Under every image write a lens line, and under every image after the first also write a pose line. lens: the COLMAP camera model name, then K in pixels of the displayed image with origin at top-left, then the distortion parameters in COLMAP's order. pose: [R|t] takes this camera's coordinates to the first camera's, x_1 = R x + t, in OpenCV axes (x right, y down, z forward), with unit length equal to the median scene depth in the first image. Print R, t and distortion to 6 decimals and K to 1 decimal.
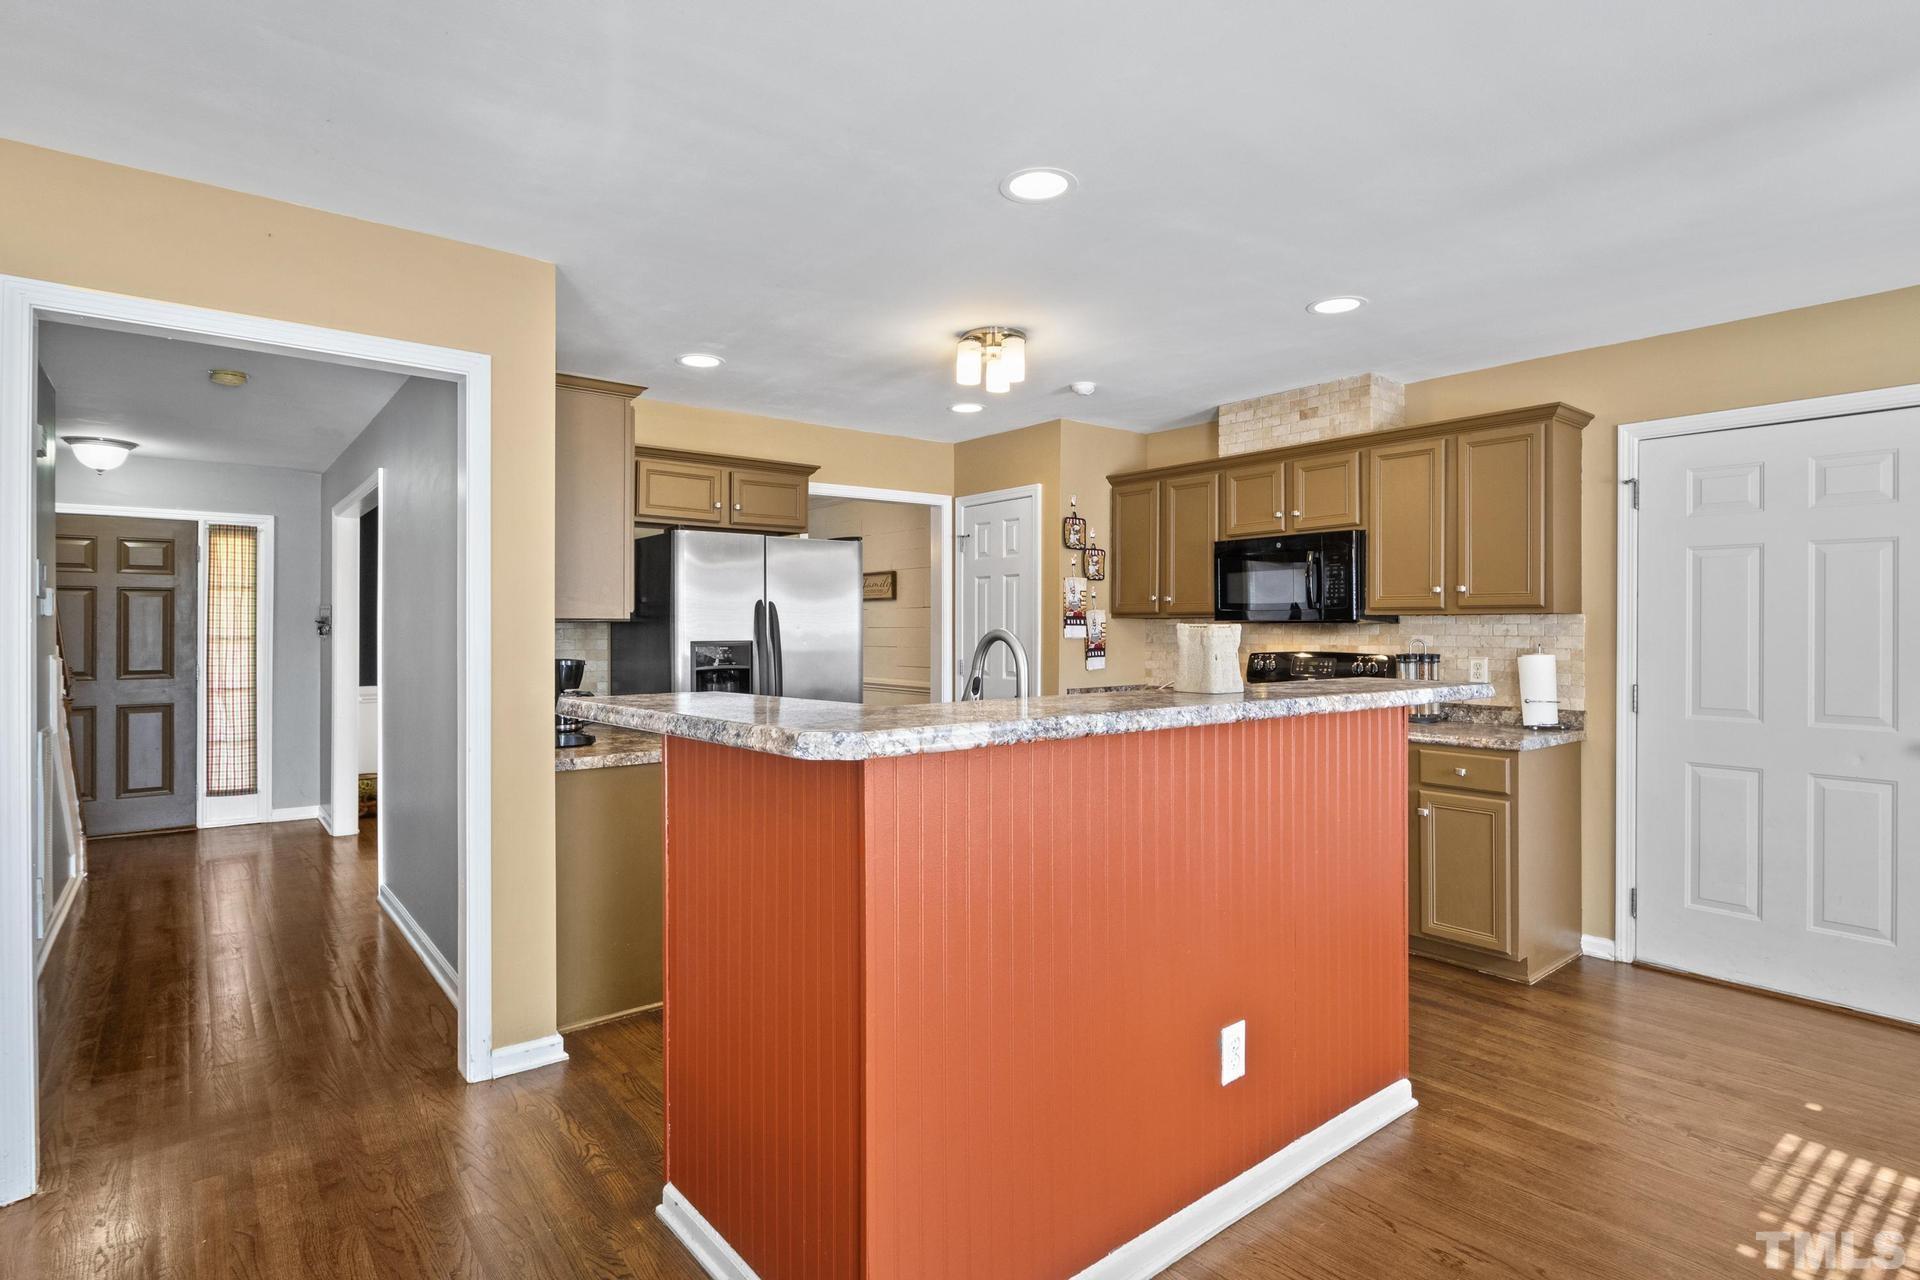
lens RADIAL K [[965.7, 0, 973.1], [0, 965.7, 637.0], [0, 0, 1]] dist [-0.002235, -0.001185]
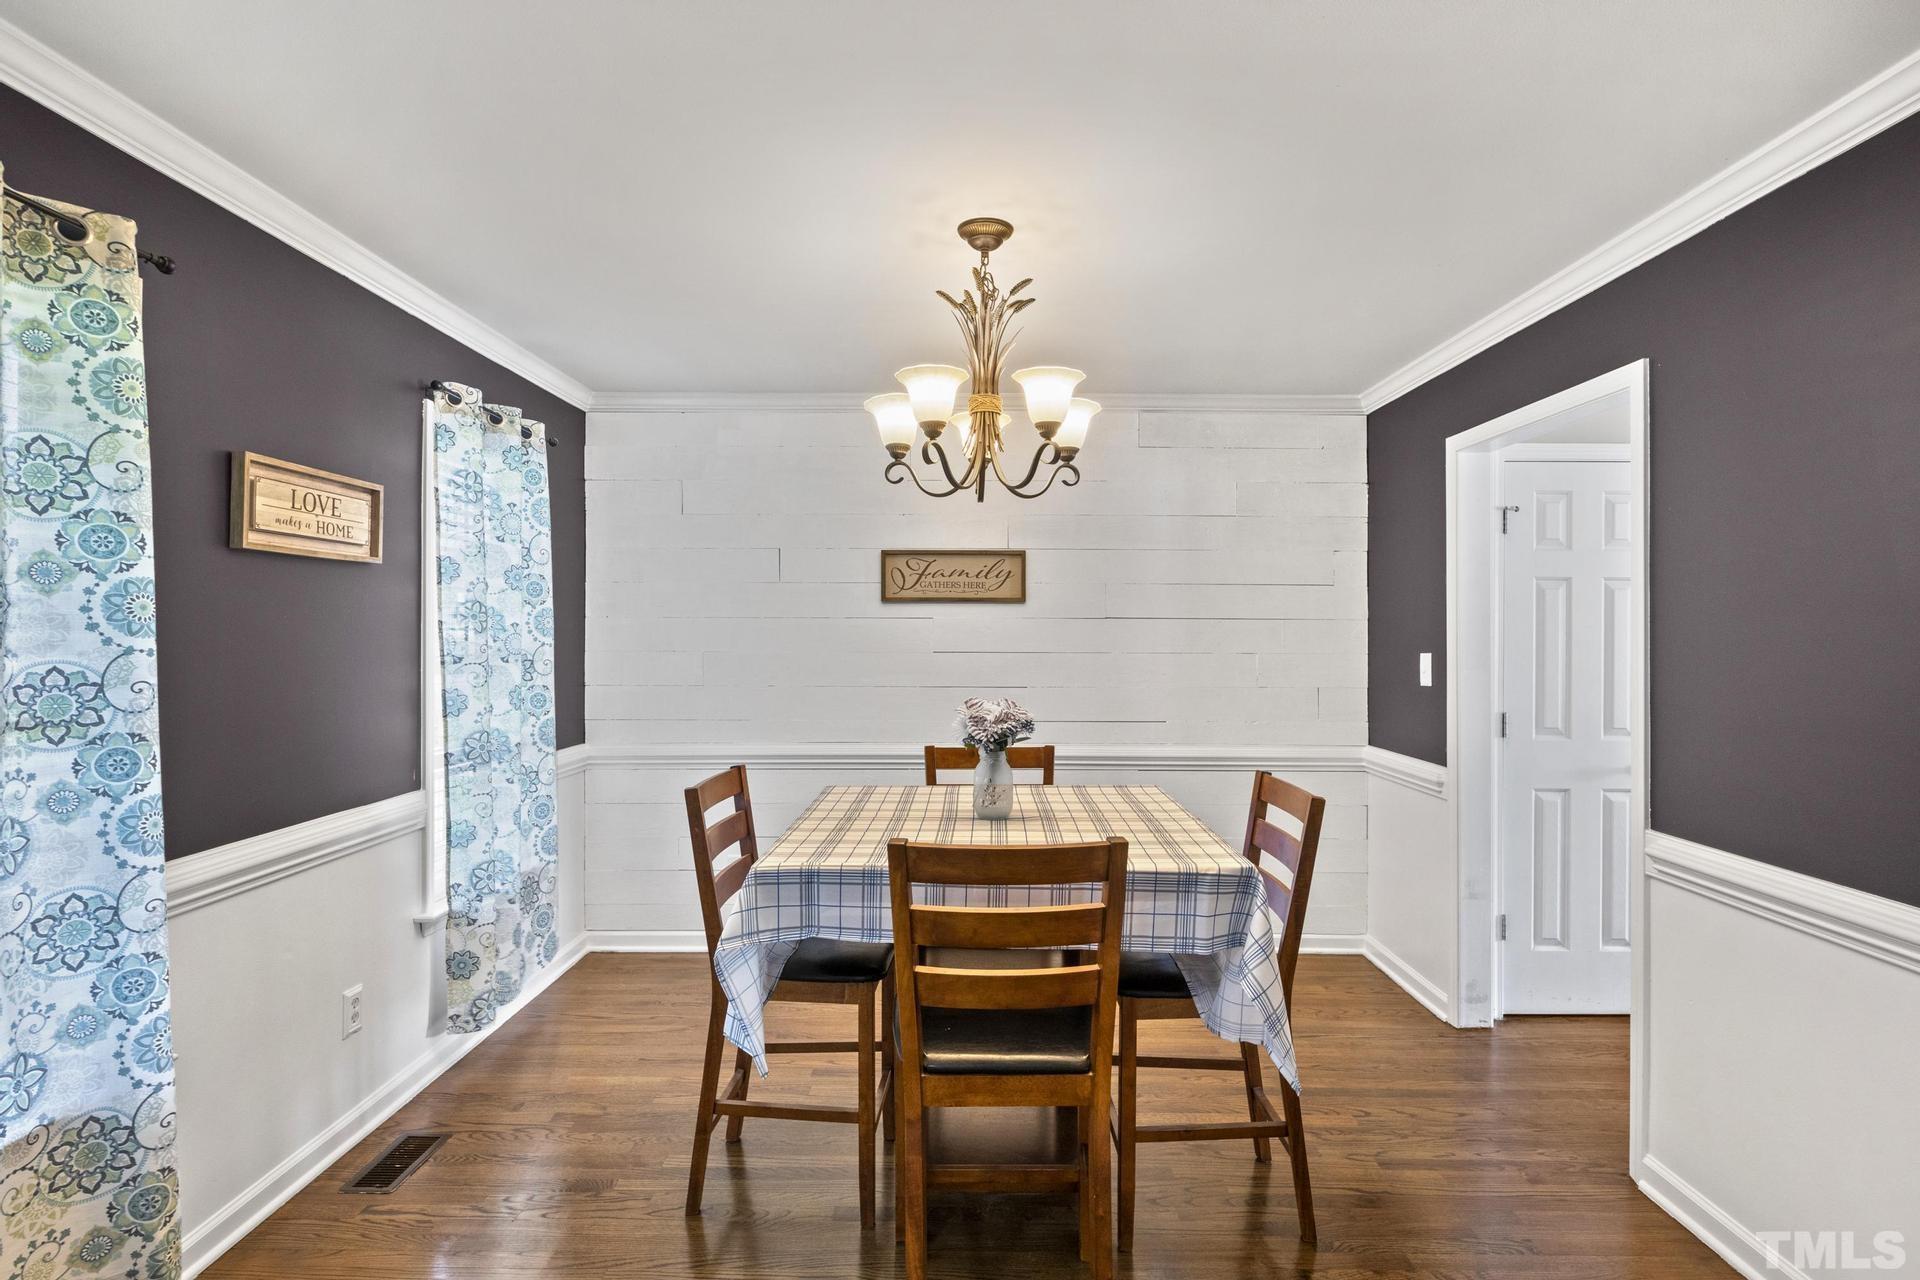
lens RADIAL K [[965.7, 0, 966.0], [0, 965.7, 635.5], [0, 0, 1]] dist [-0.002235, -0.001185]
pose [[0.635691, -0.001694, 0.771941, -0.894305], [0.003528, 0.999994, -0.000710, -0.033107], [-0.771935, 0.003174, 0.635693, 1.134384]]
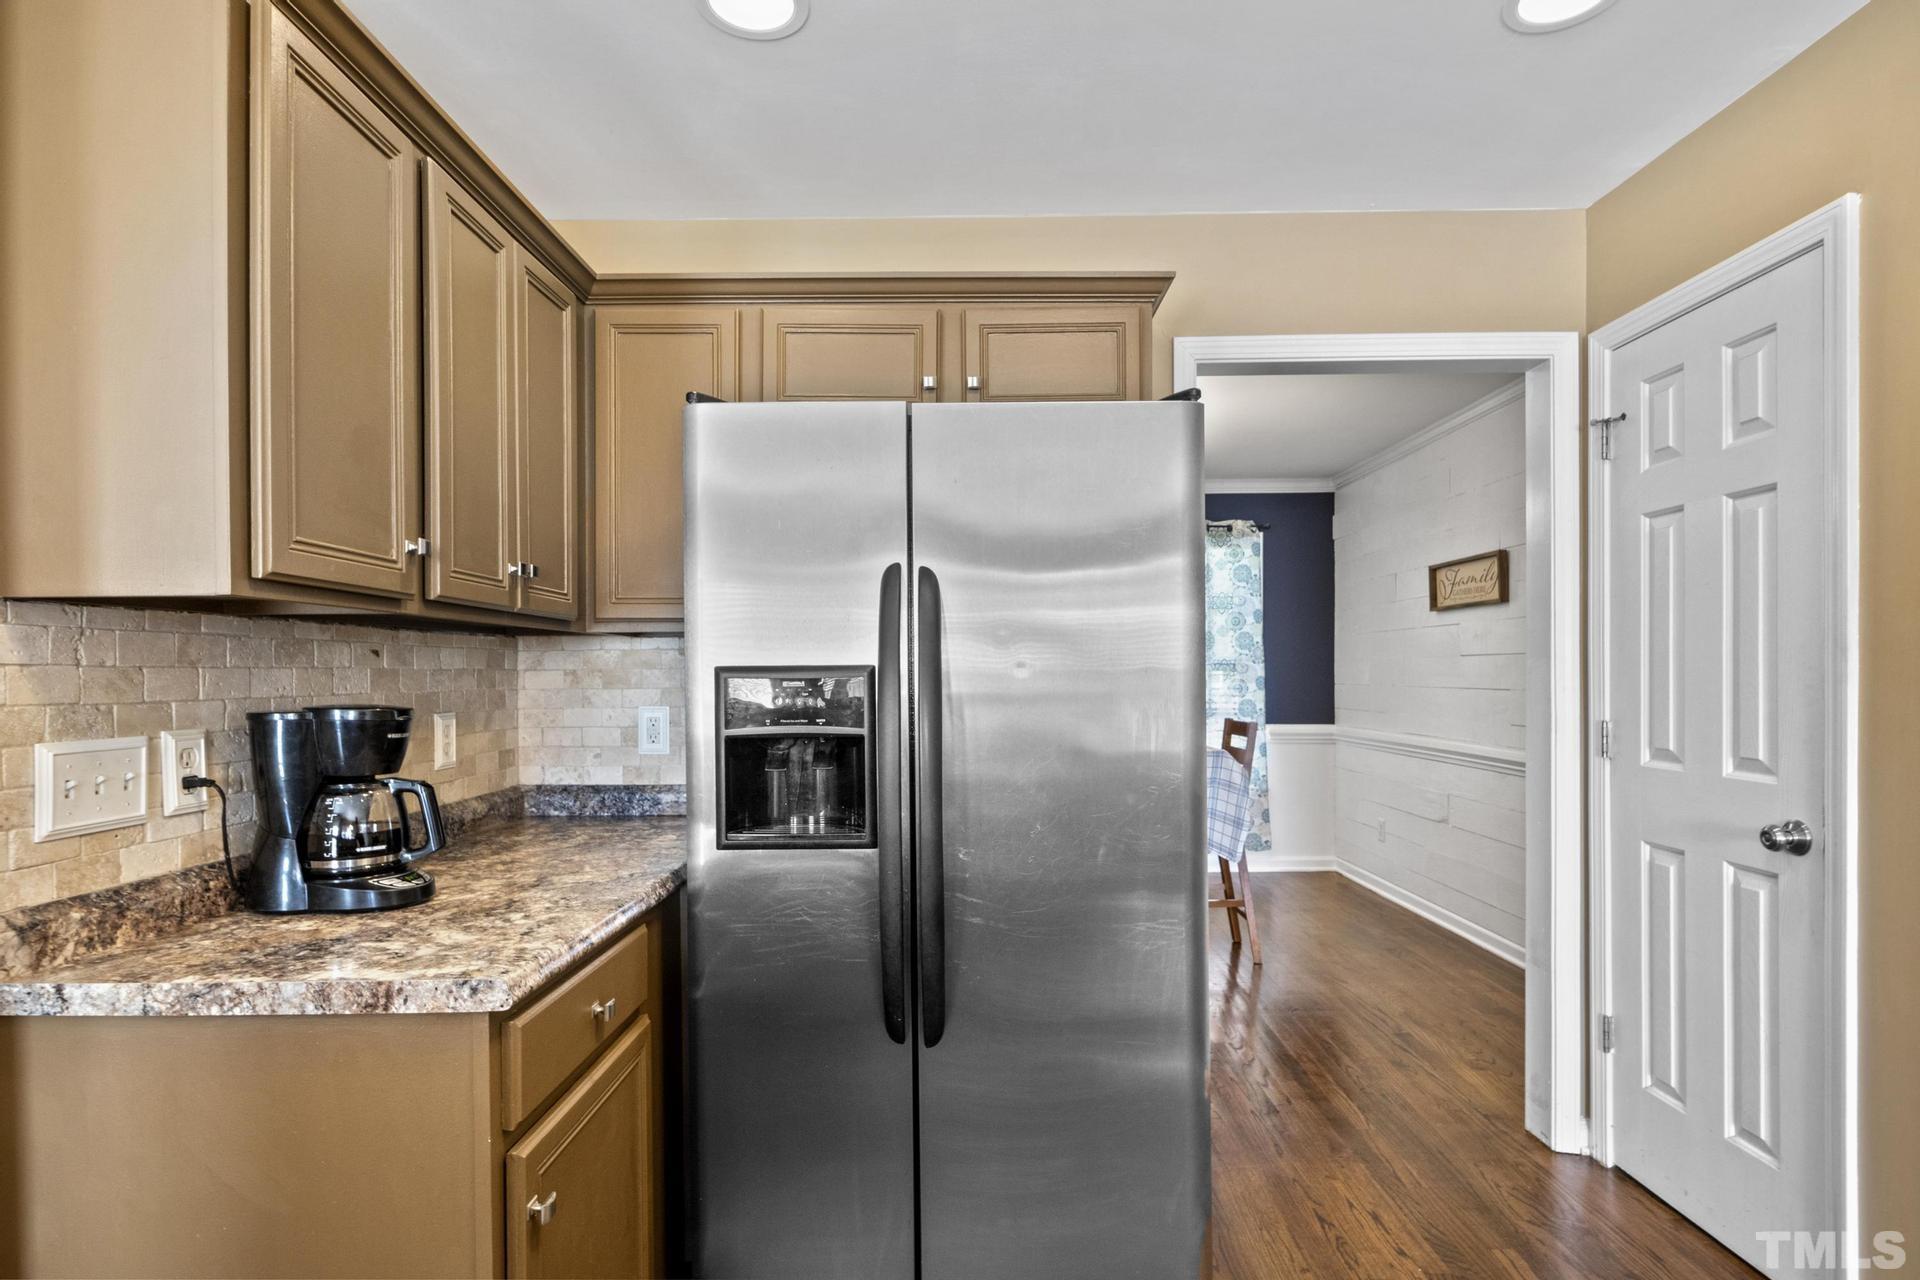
lens RADIAL K [[965.7, 0, 973.4], [0, 965.7, 682.9], [0, 0, 1]] dist [-0.002235, -0.001185]
pose [[0.774768, 0.003306, -0.632237, 0.051846], [-0.001799, 0.999994, 0.003025, 0.008698], [0.632243, -0.001207, 0.774769, 0.659129]]
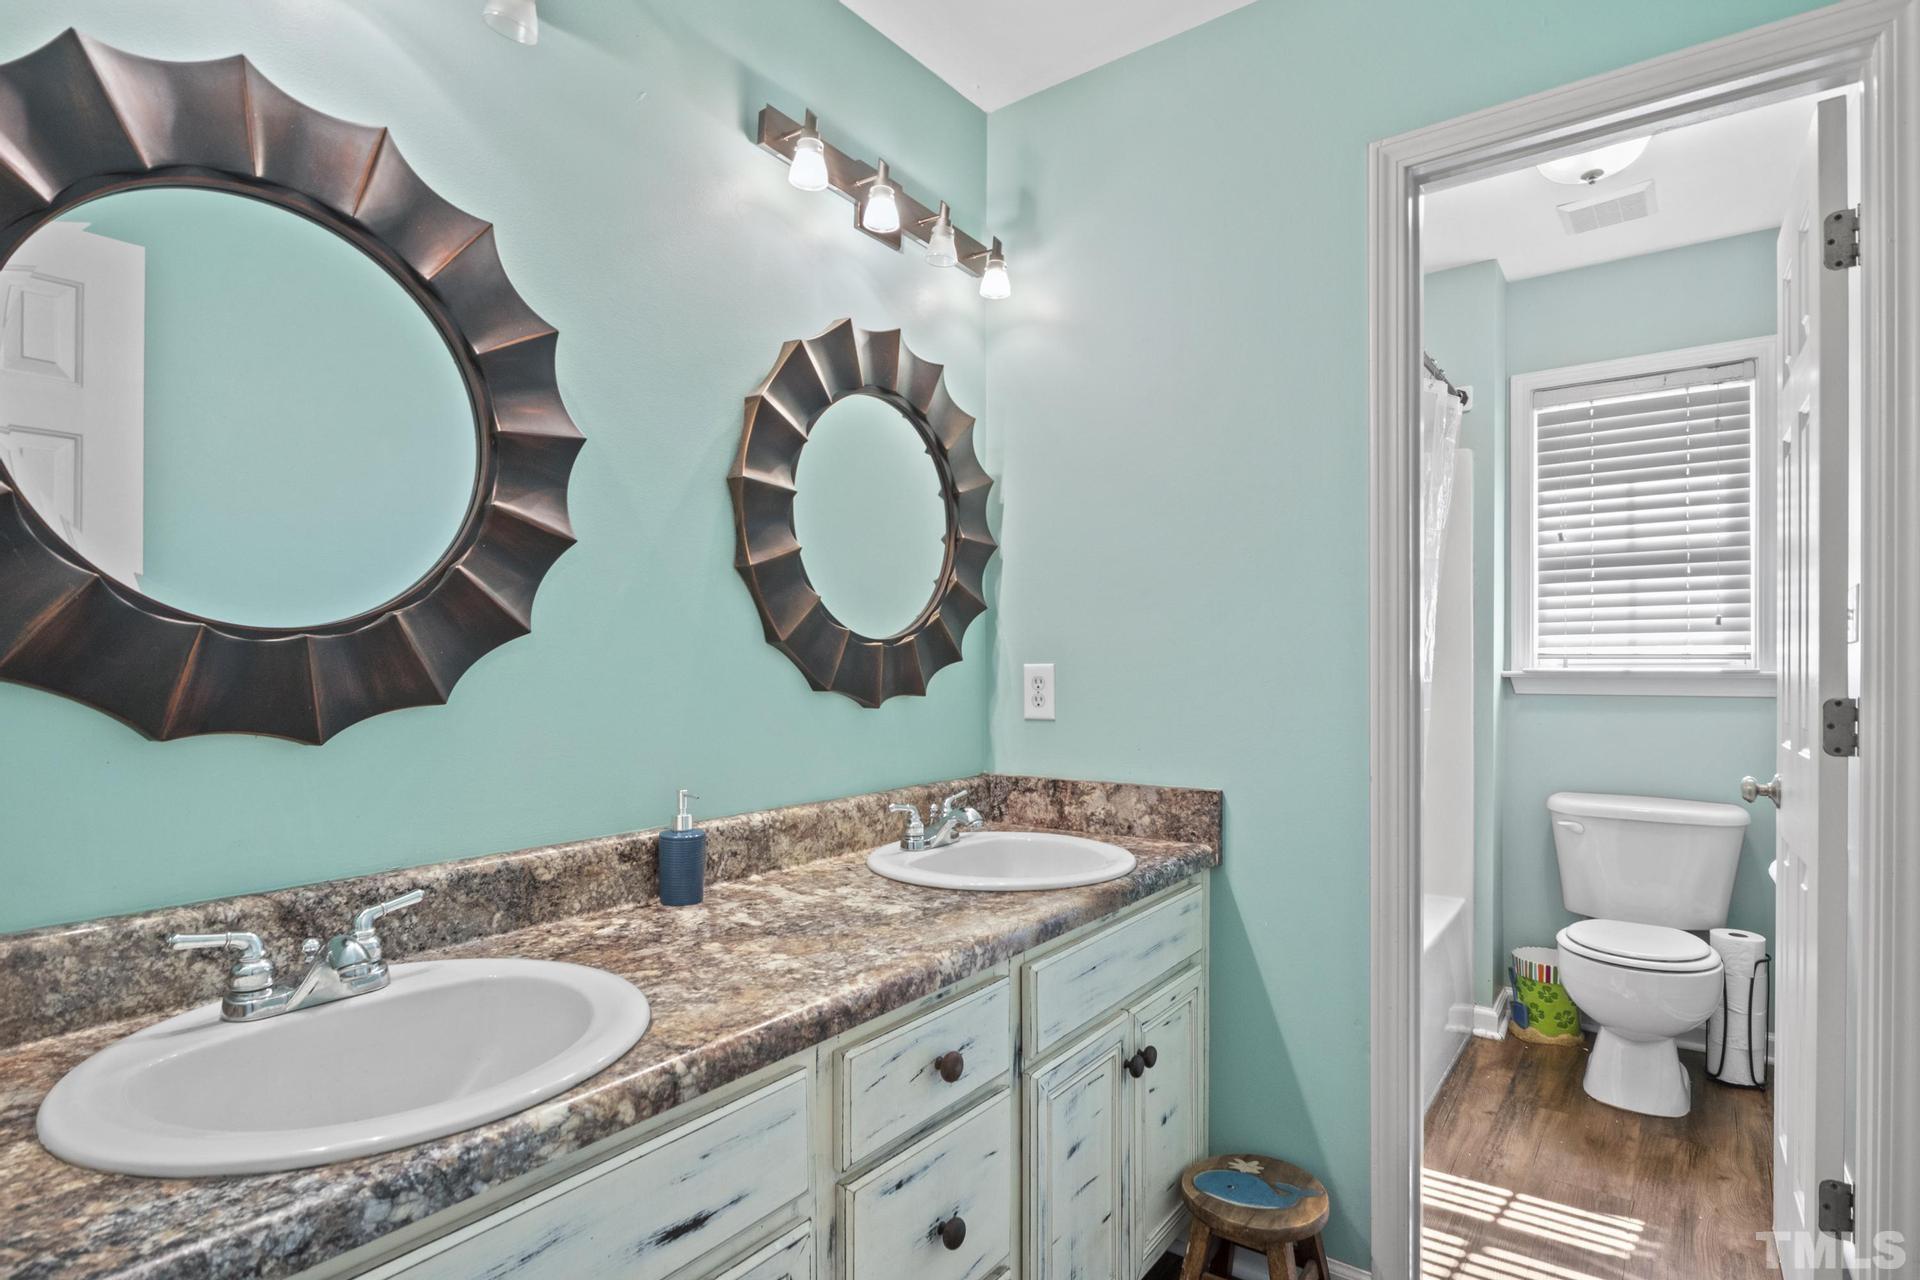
lens RADIAL K [[965.7, 0, 965.6], [0, 965.7, 659.1], [0, 0, 1]] dist [-0.002235, -0.001185]
pose [[-0.253830, 0.010638, 0.967190, -0.575657], [0.011589, 0.999901, -0.007956, 0.009607], [-0.967179, 0.009189, -0.253928, 0.779809]]
